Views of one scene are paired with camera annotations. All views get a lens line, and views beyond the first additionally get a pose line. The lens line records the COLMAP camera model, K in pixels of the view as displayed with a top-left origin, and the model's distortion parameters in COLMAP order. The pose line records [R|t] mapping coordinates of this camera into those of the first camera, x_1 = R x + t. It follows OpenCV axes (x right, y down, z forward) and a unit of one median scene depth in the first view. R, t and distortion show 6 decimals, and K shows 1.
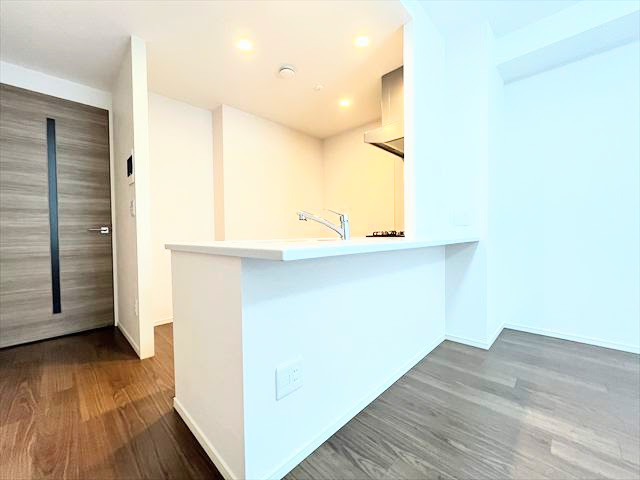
lens RADIAL K [[256.8, 0, 320.1], [0, 256.8, 238.9], [0, 0, 1]] dist [0.000208, 0.000224]
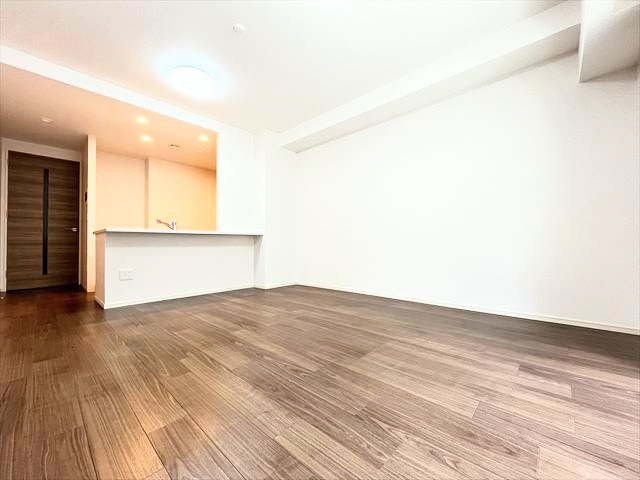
lens RADIAL K [[256.8, 0, 316.2], [0, 256.8, 241.6], [0, 0, 1]] dist [0.000208, 0.000224]
pose [[0.999967, -0.002599, 0.007641, 0.879349], [0.002929, 0.999046, -0.043571, 0.142186], [-0.007521, 0.043592, 0.999021, -0.838165]]
